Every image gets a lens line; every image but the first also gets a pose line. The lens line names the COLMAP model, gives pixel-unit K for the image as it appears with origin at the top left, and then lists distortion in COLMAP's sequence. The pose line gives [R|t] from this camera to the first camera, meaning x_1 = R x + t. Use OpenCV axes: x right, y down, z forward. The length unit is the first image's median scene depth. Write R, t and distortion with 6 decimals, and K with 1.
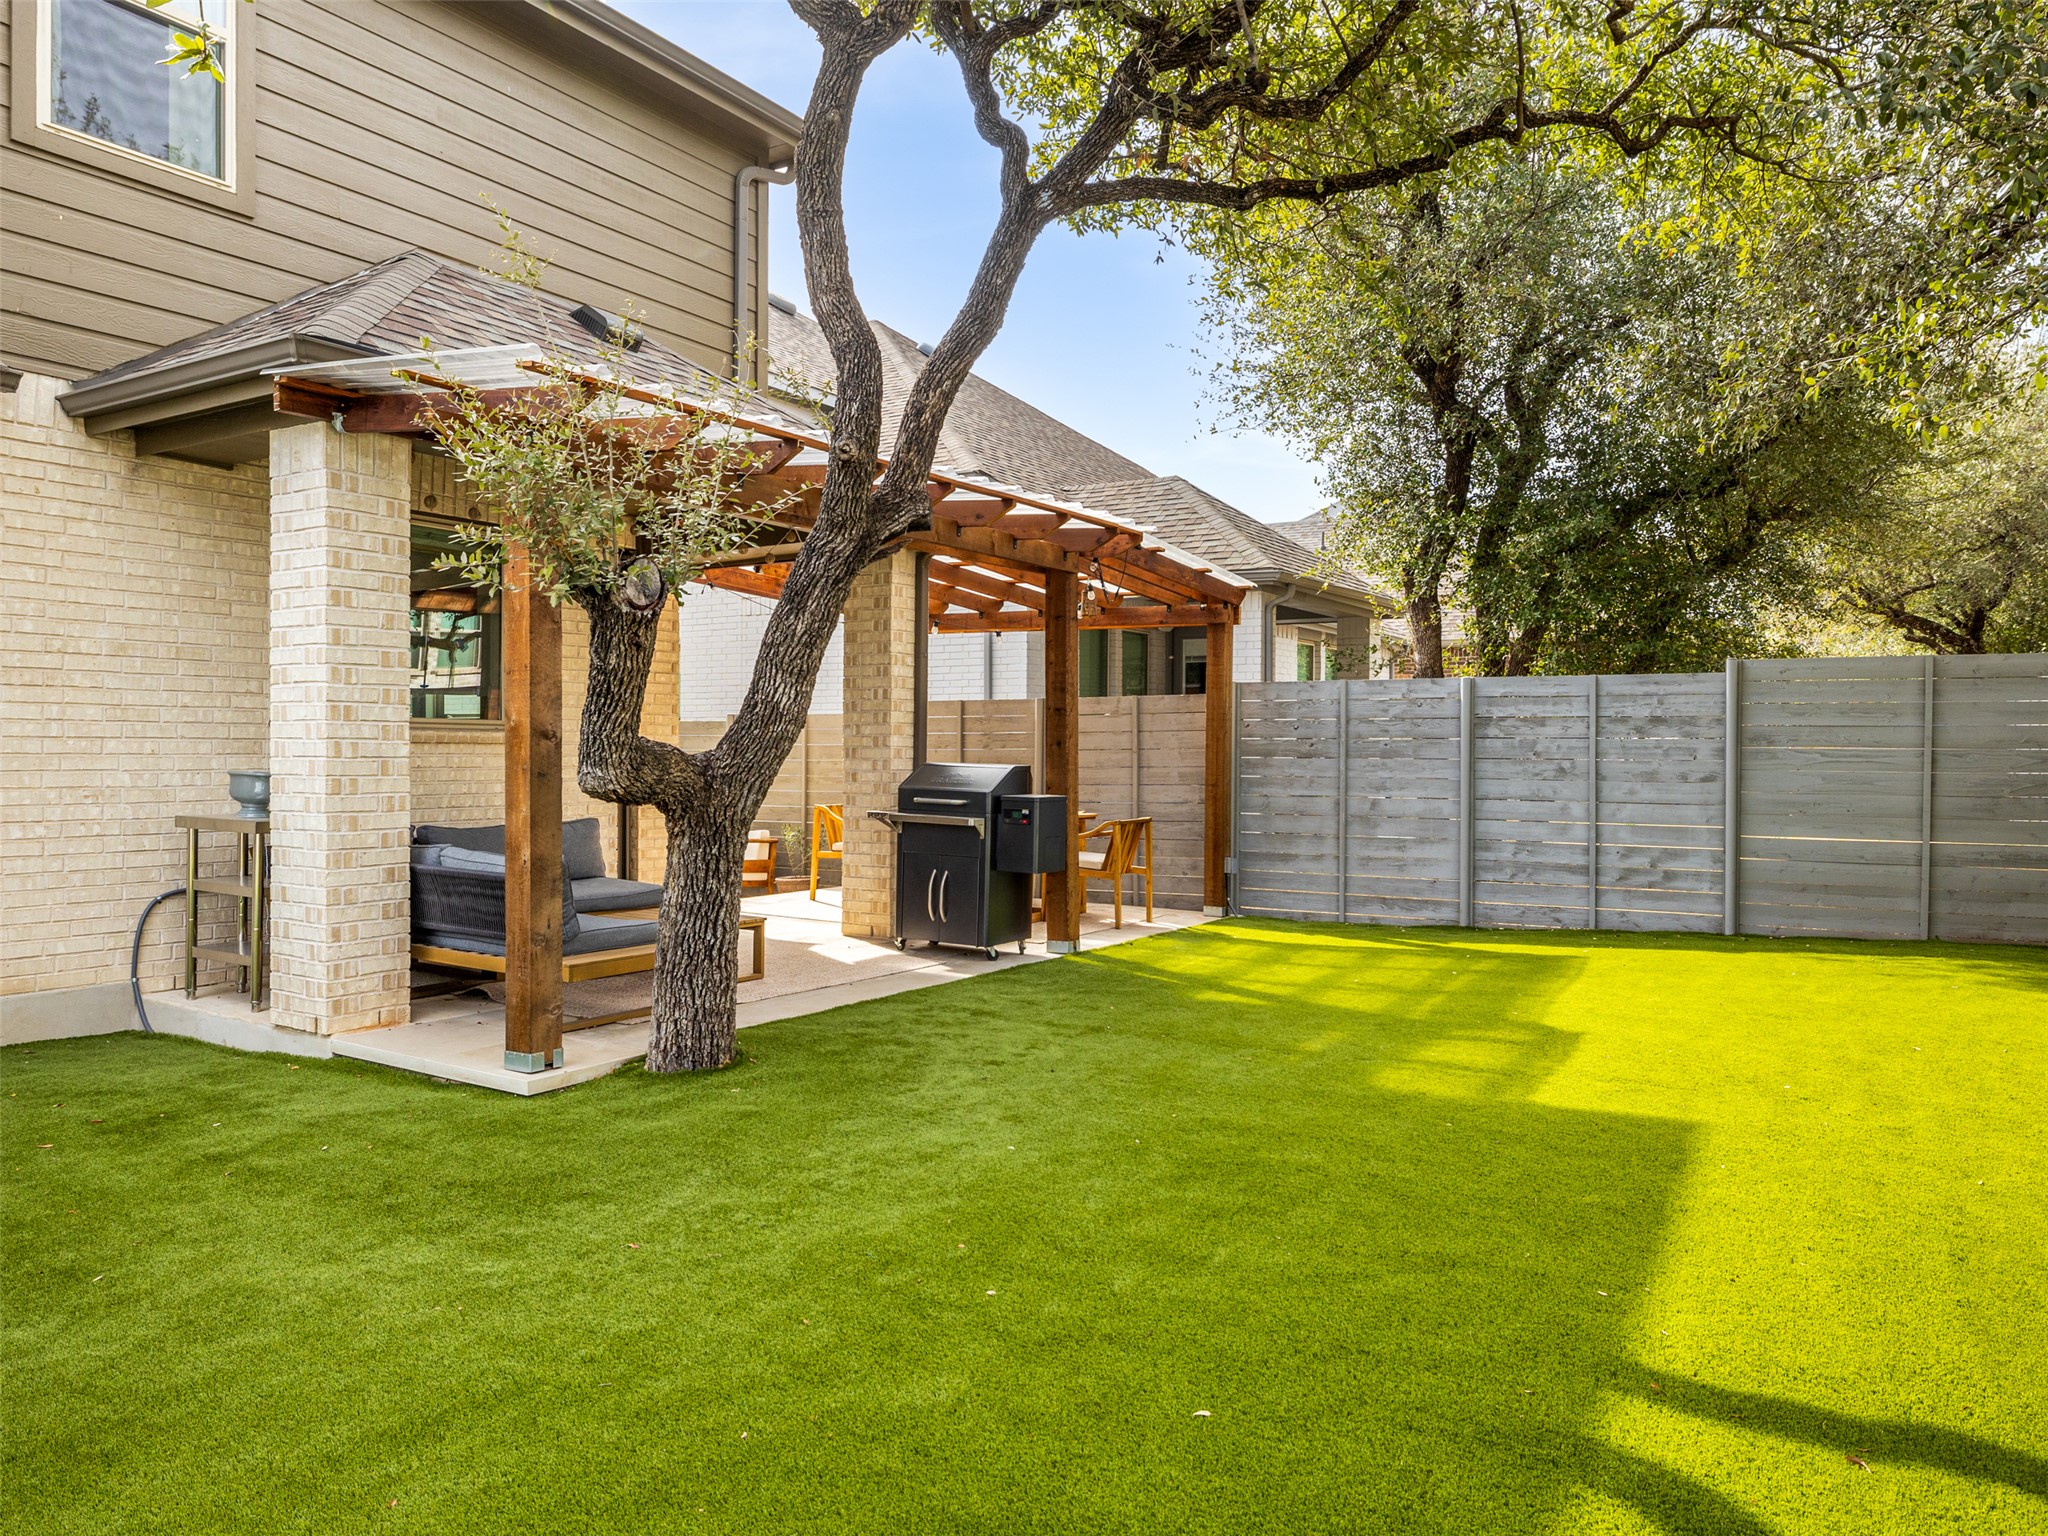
lens RADIAL K [[1437.4, 0, 1024.0], [0, 1437.4, 768.0], [0, 0, 1]] dist [0.025248, -0.006143]
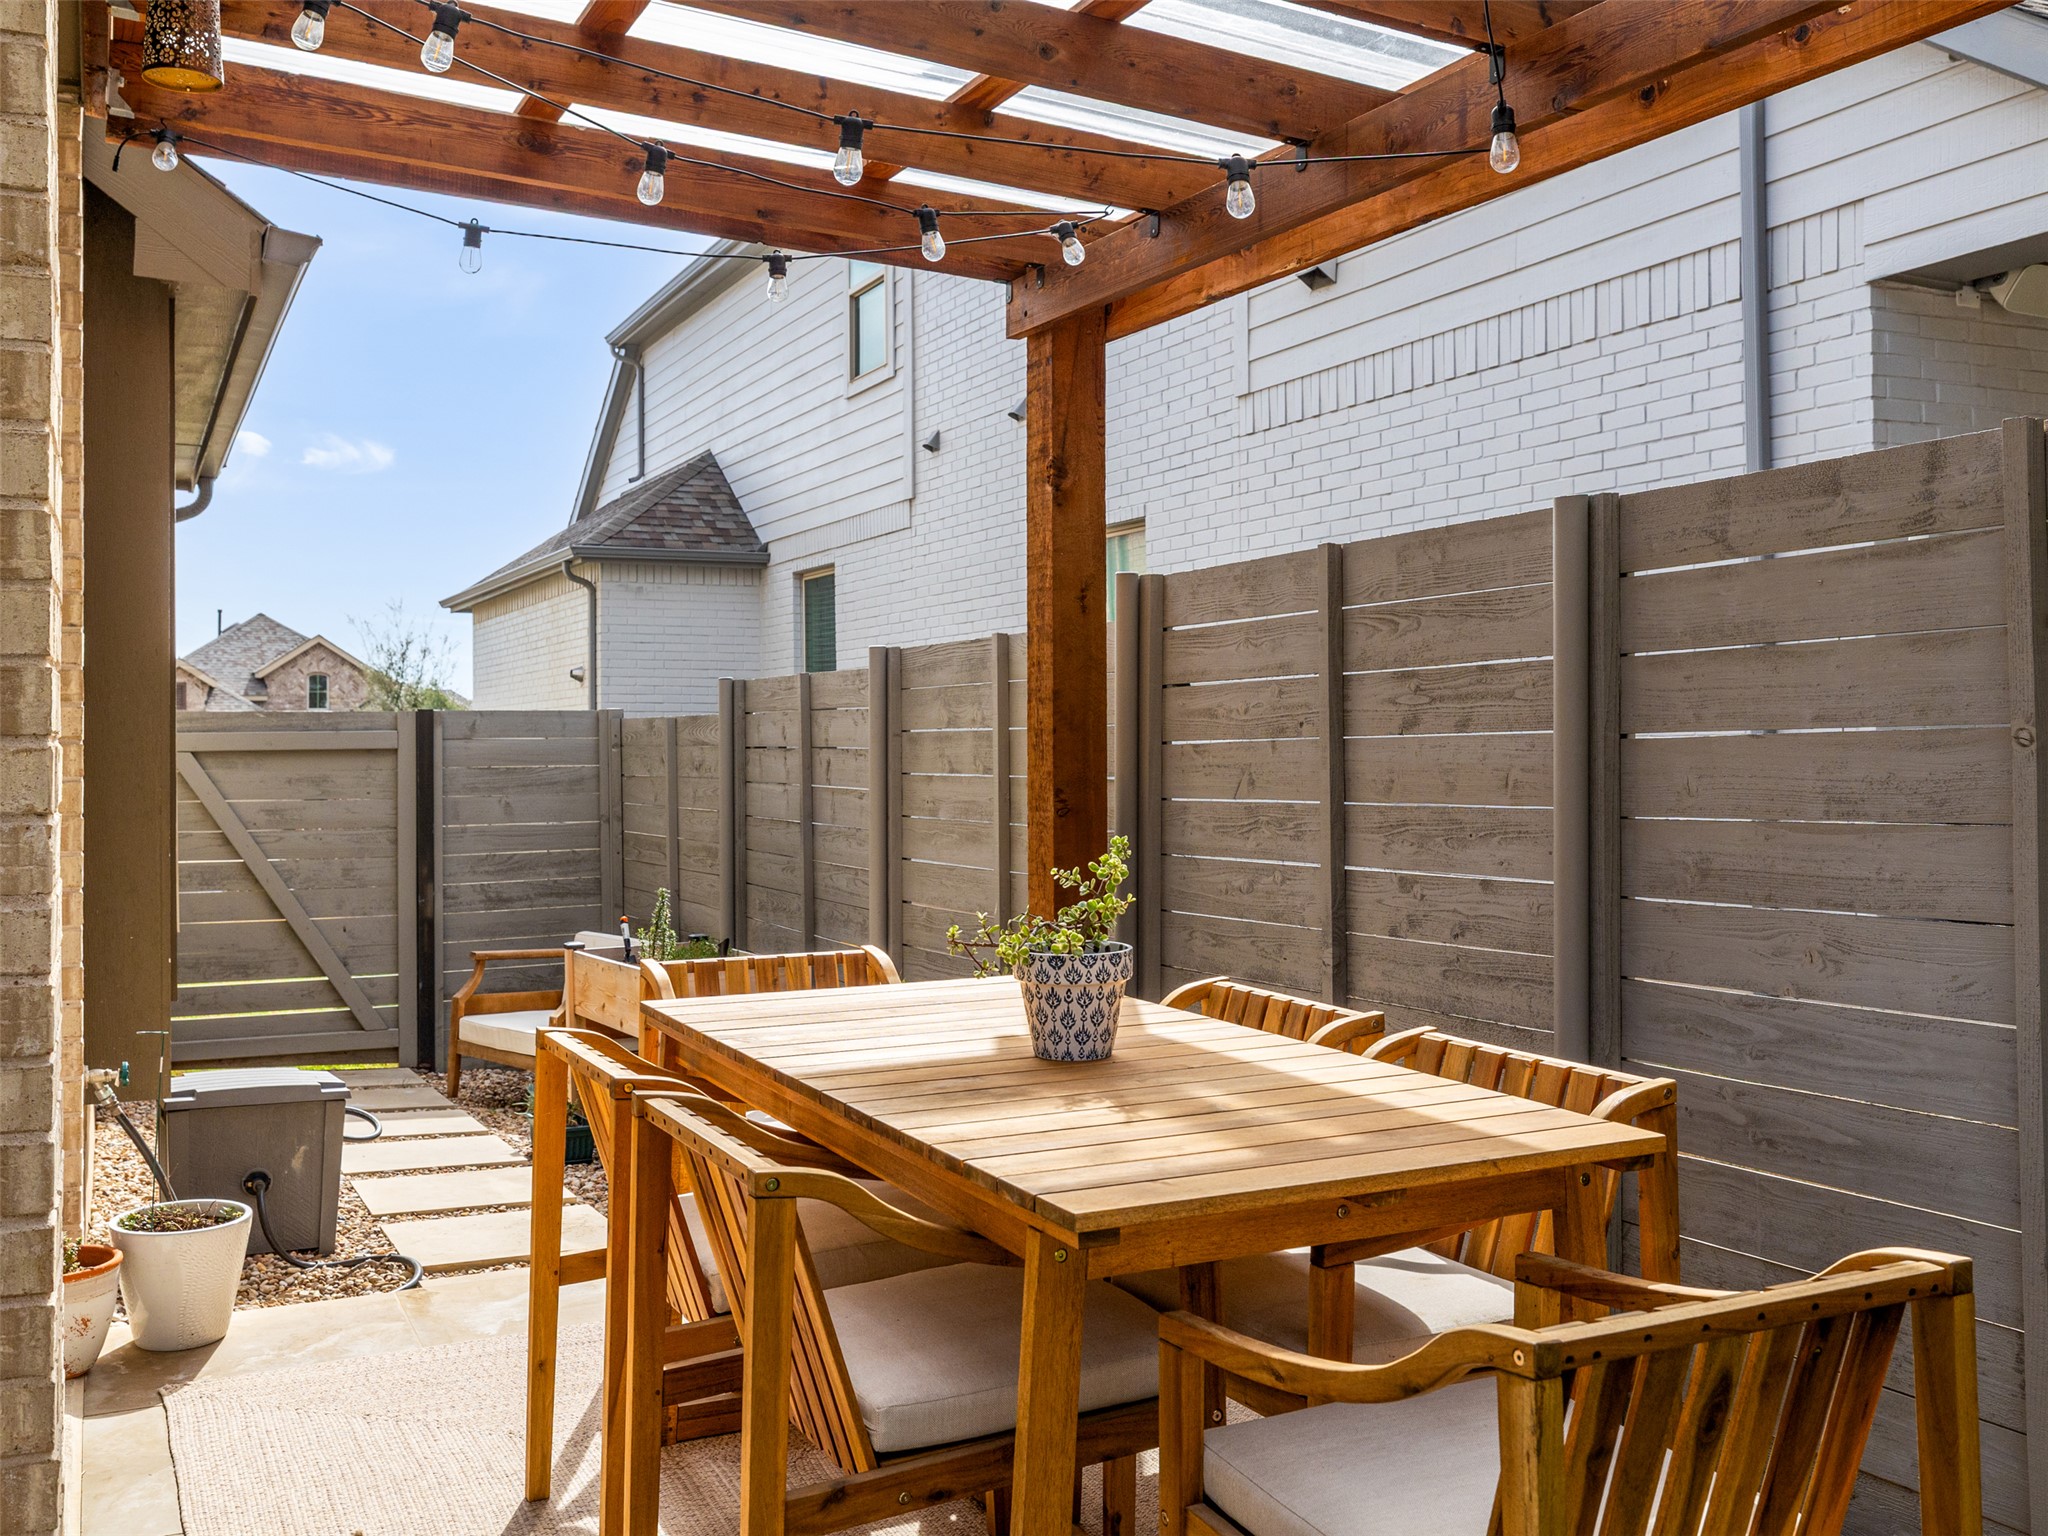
lens RADIAL K [[1928.1, 0, 1017.1], [0, 1928.1, 735.5], [0, 0, 1]] dist [0.001967, 0.003088]
pose [[0.841864, -0.015232, -0.539474, 0.122410], [0.007907, 0.999842, -0.015892, -0.011001], [0.539631, 0.009113, 0.841852, 0.900643]]
